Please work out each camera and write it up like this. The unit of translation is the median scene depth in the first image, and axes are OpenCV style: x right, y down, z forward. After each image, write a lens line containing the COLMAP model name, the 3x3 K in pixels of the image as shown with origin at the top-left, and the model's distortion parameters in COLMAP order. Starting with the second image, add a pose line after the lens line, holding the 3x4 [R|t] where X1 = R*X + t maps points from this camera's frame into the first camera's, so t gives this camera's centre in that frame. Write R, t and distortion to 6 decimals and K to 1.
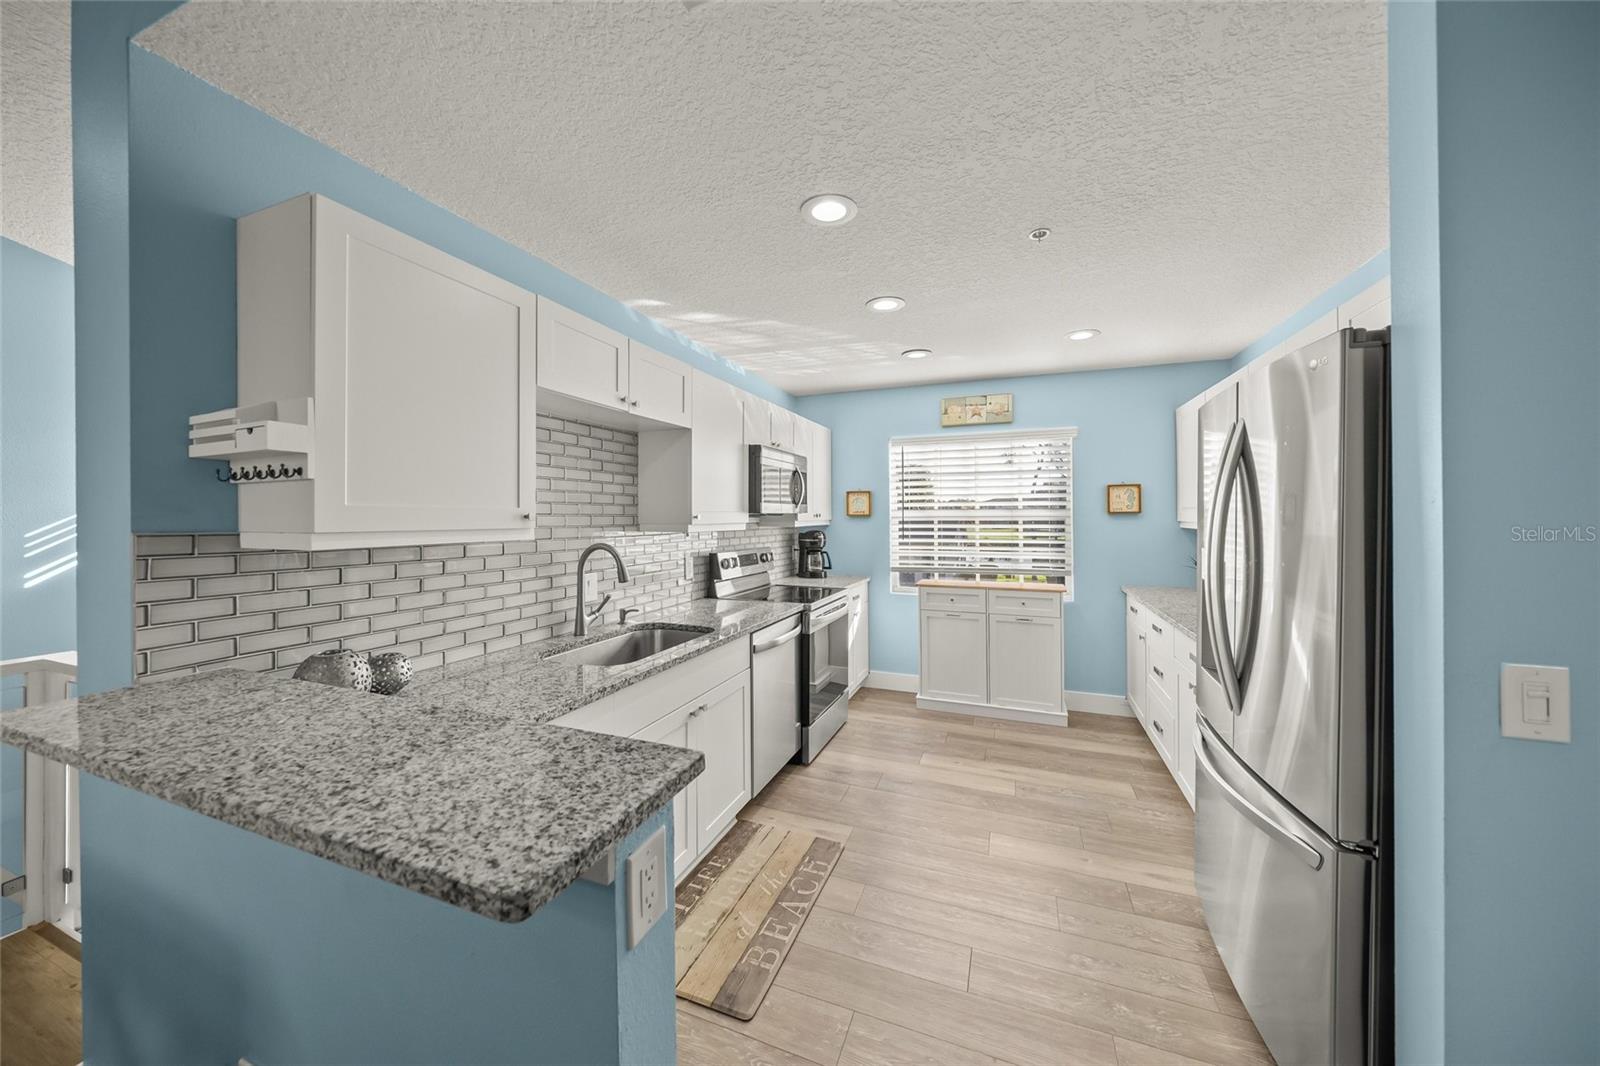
lens RADIAL K [[547.1, 0, 798.4], [0, 547.1, 517.4], [0, 0, 1]] dist [-0.001281, -0.000054]
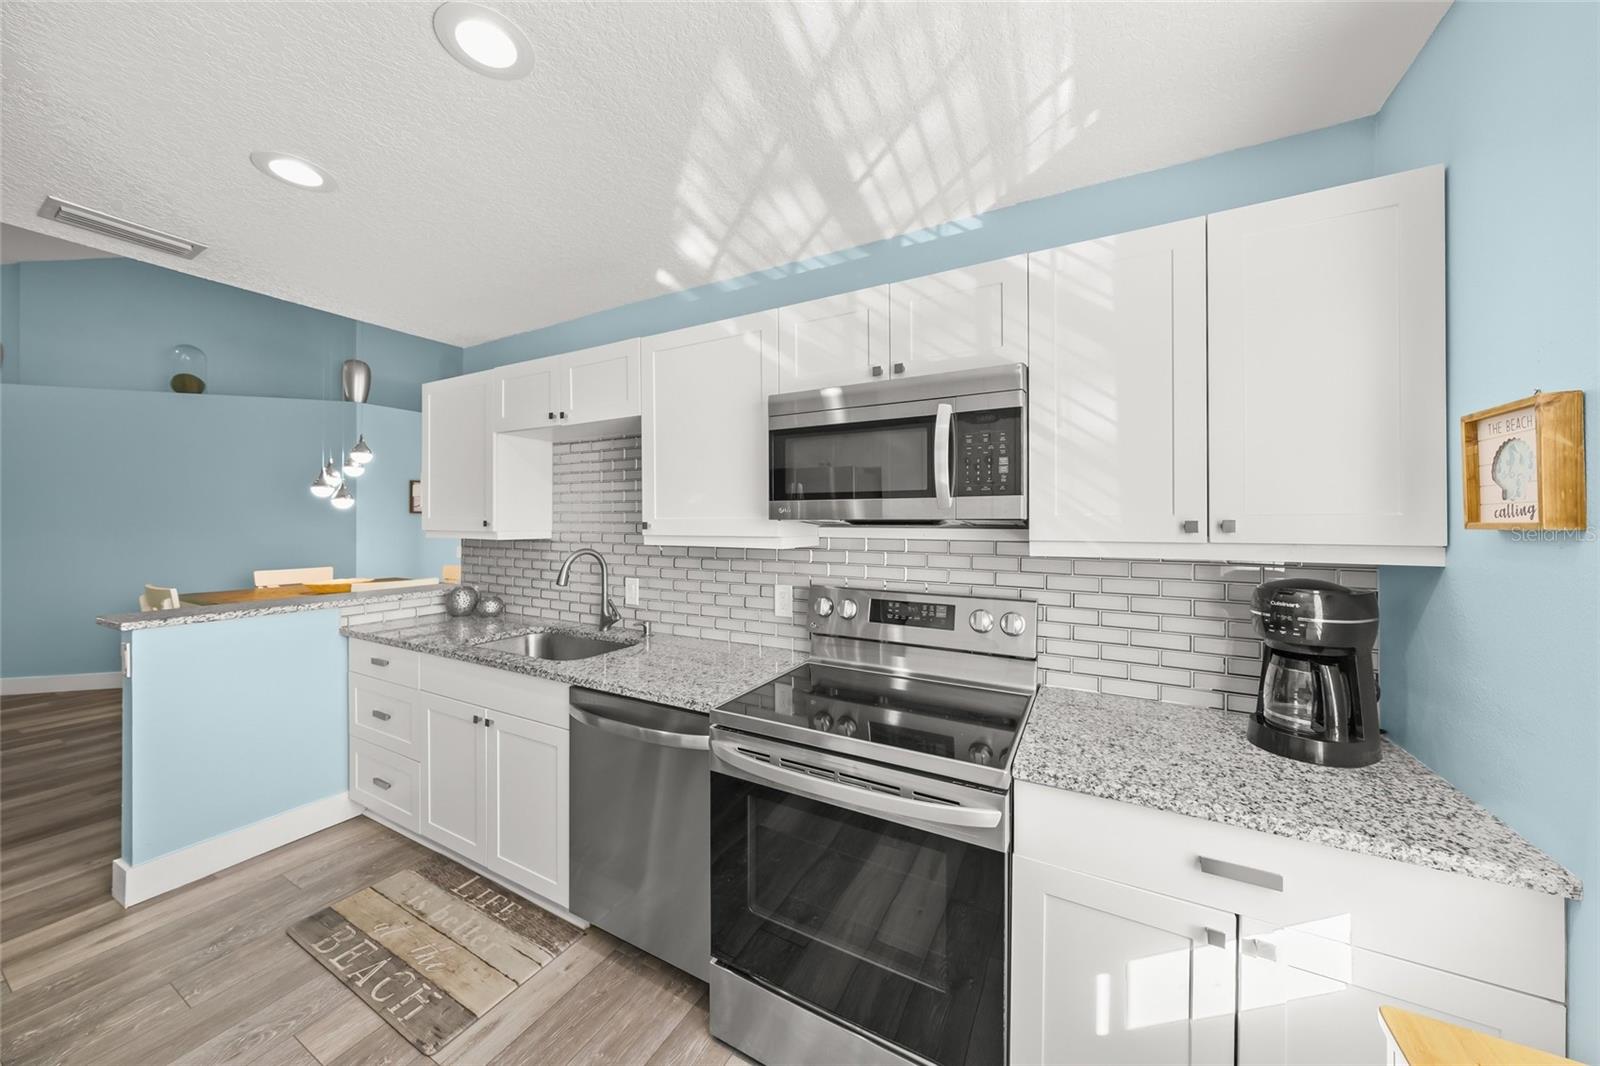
lens RADIAL K [[547.1, 0, 793.6], [0, 547.1, 528.0], [0, 0, 1]] dist [-0.001281, -0.000054]
pose [[-0.122111, 0.006031, -0.992498, 0.661212], [-0.008227, 0.999941, 0.007088, -0.004967], [0.992482, 0.009031, -0.122055, 1.522412]]
